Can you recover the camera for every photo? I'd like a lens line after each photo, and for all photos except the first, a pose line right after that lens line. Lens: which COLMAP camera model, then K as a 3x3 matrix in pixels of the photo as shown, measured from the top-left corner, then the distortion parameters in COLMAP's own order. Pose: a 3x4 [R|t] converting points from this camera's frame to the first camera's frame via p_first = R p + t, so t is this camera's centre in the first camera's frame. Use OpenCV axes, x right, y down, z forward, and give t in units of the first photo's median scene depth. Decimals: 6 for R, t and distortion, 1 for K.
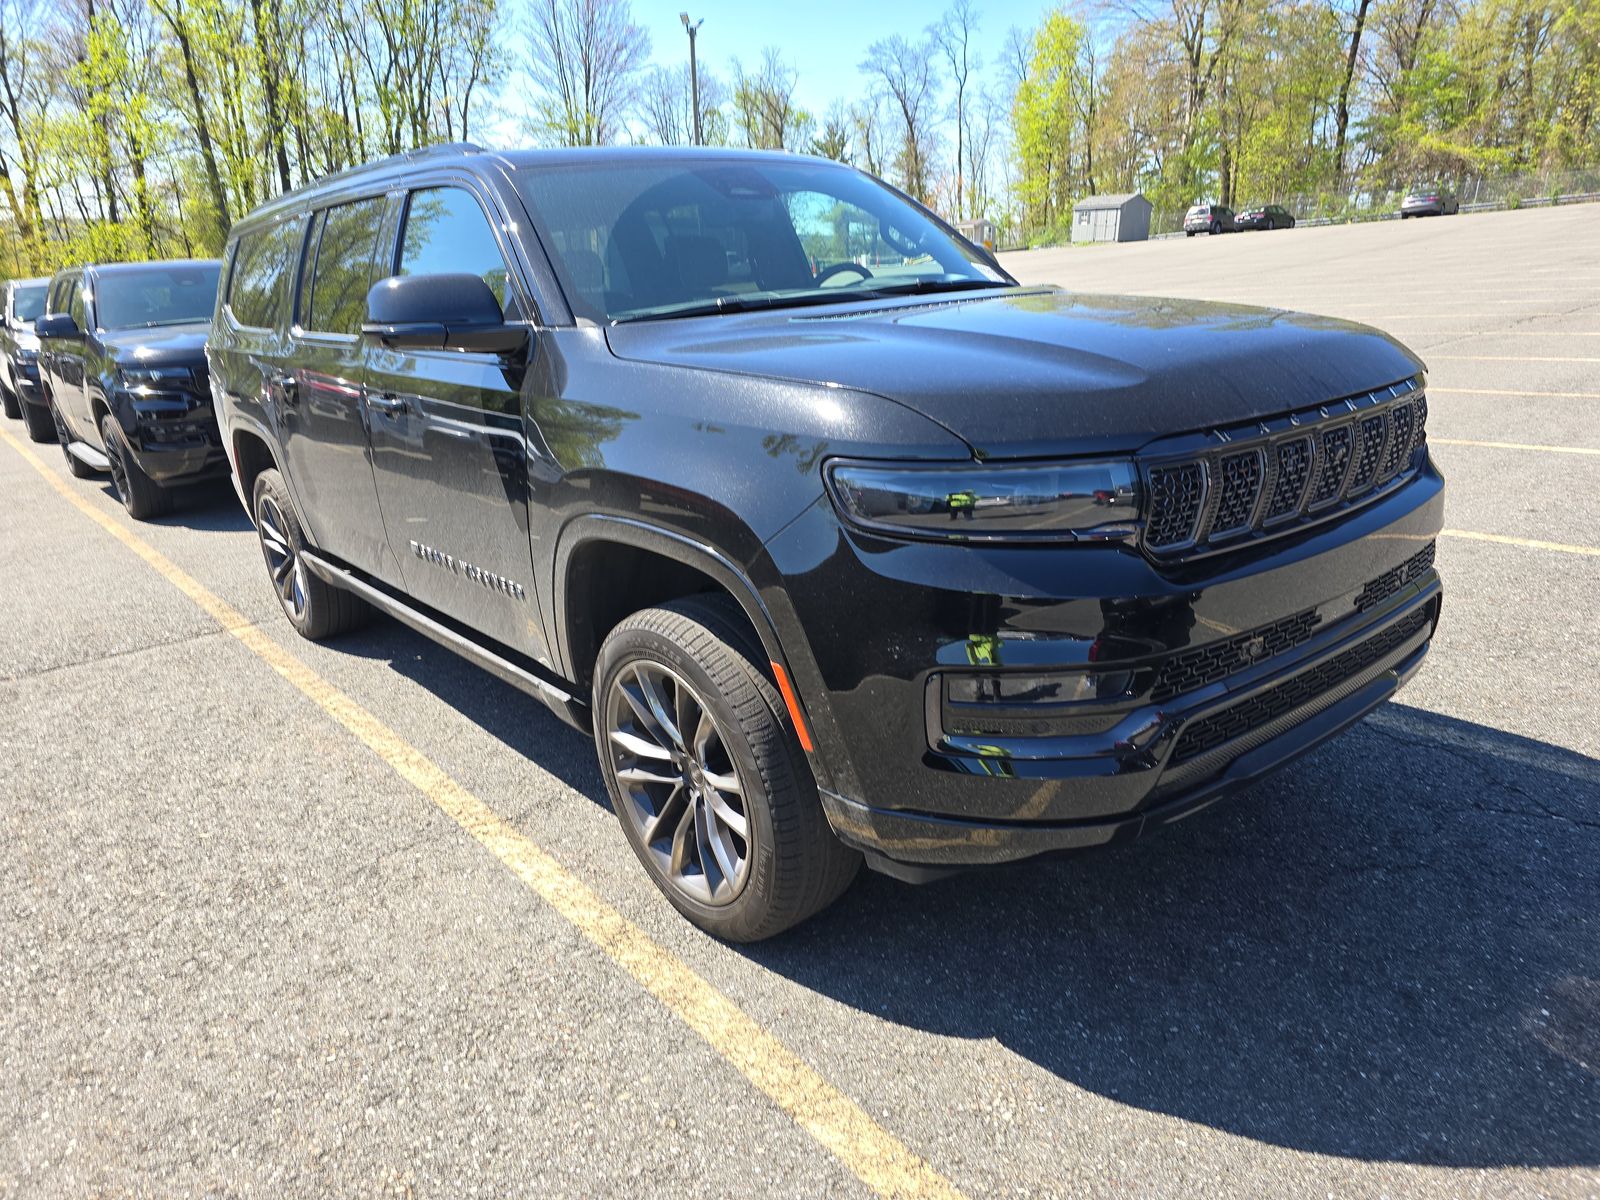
lens RADIAL K [[1124.8, 0, 776.6], [0, 1124.8, 589.5], [0, 0, 1]] dist [0.060004, -0.050869]
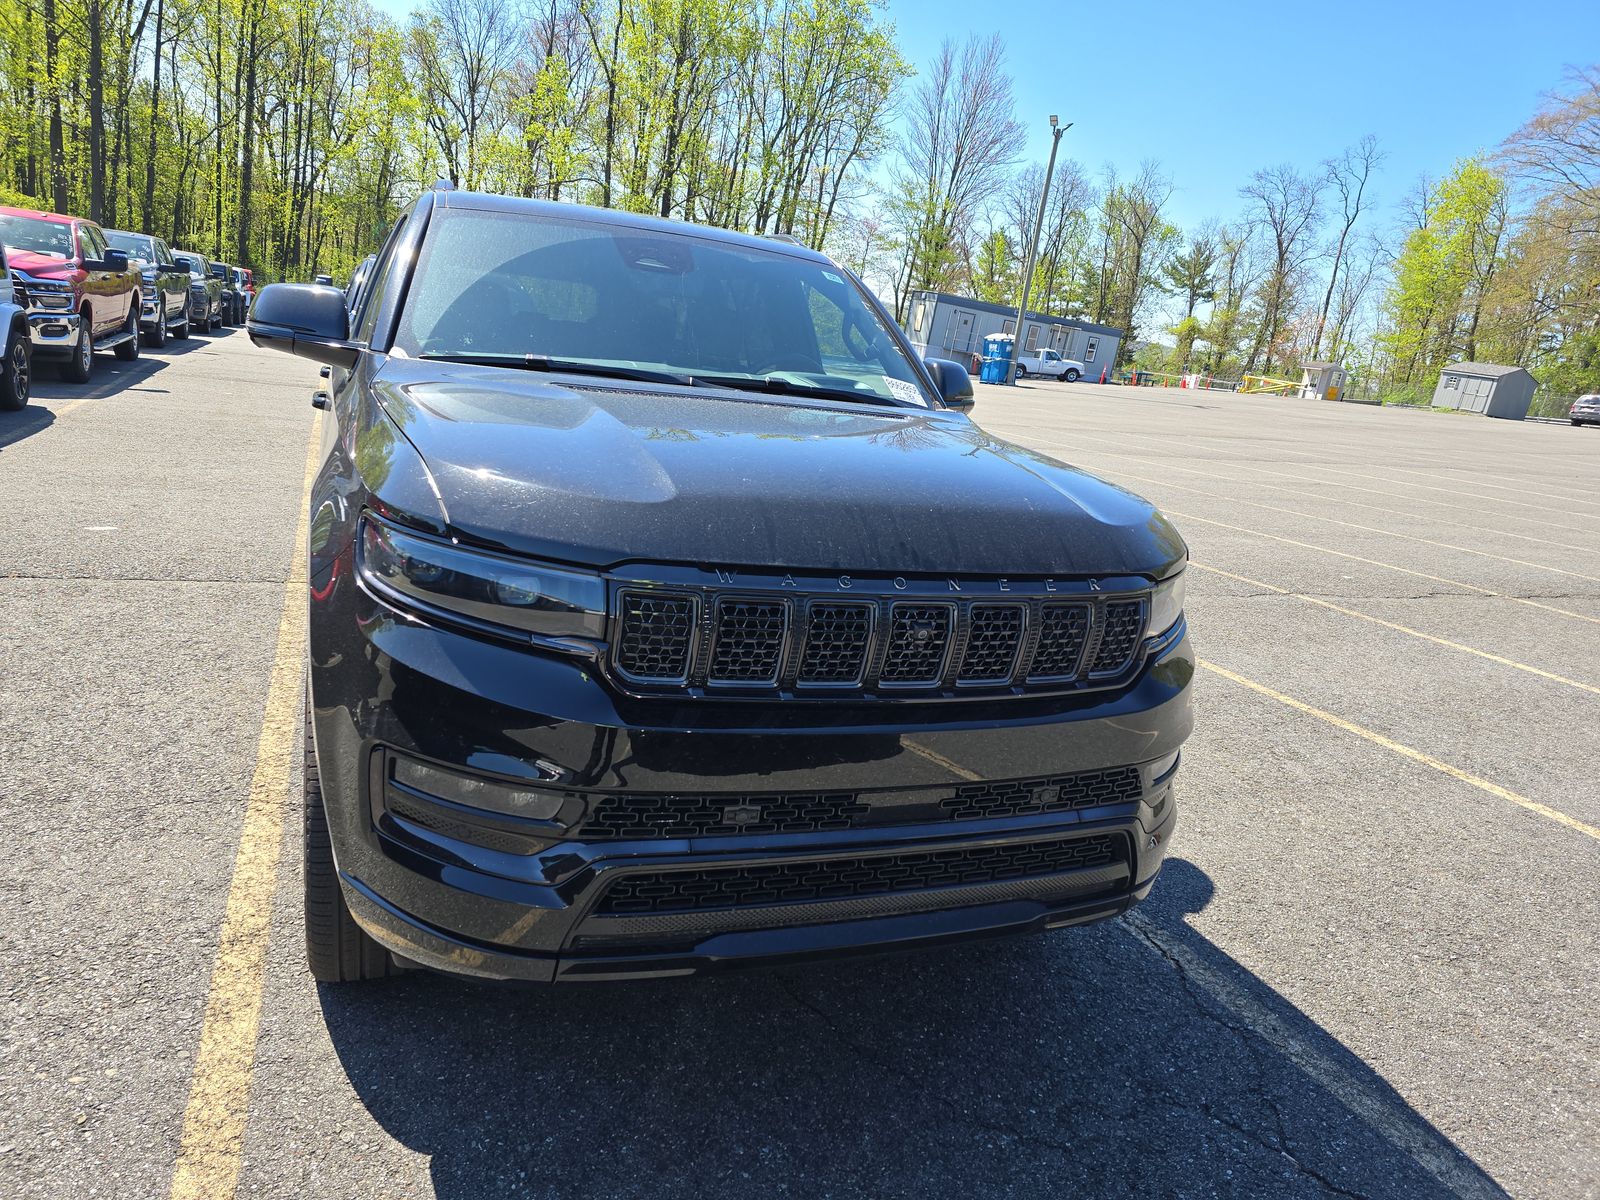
lens RADIAL K [[1124.8, 0, 776.6], [0, 1124.8, 589.5], [0, 0, 1]] dist [0.060004, -0.050869]
pose [[0.938708, 0.230934, -0.255924, 0.032265], [-0.247089, 0.968450, -0.032418, -0.005126], [0.240363, 0.093667, 0.966153, 0.006605]]
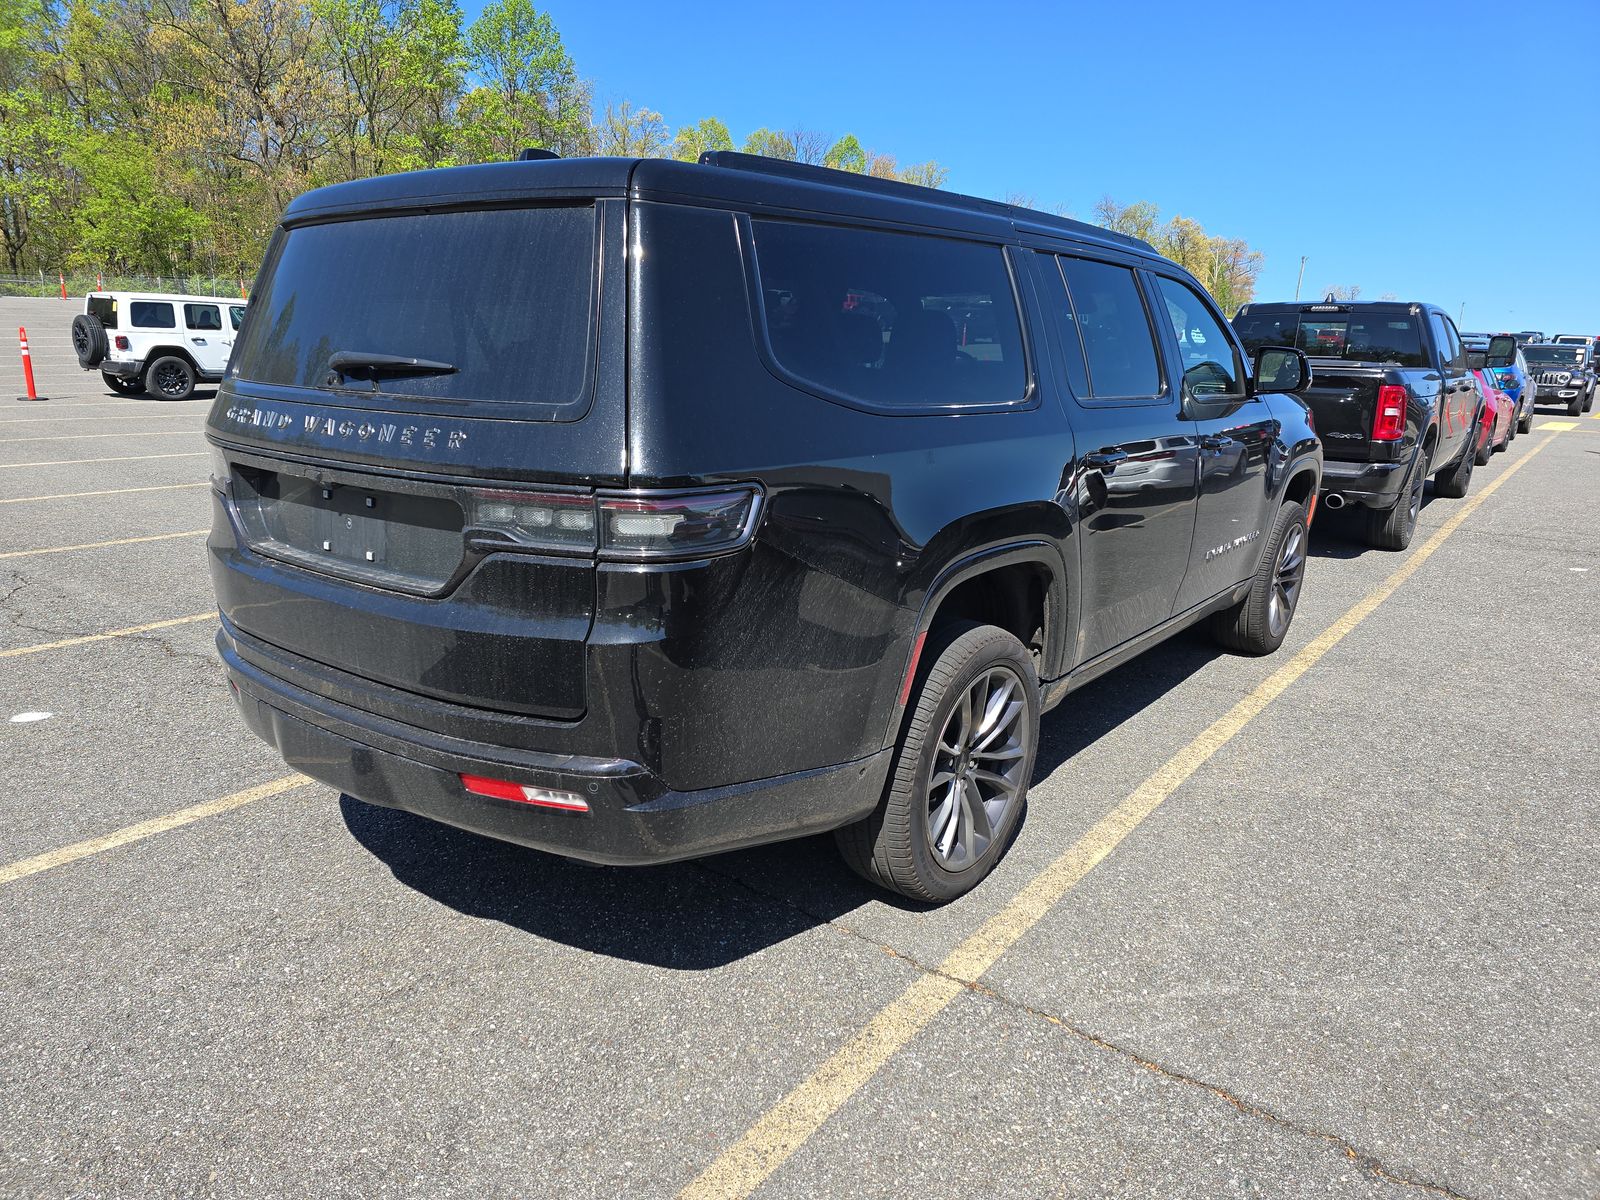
lens RADIAL K [[1124.8, 0, 776.6], [0, 1124.8, 589.5], [0, 0, 1]] dist [0.060004, -0.050869]
pose [[-0.250661, -0.176400, 0.951868, -0.123764], [0.264418, 0.933394, 0.242607, -0.038728], [-0.931264, 0.312504, -0.187322, 0.148805]]
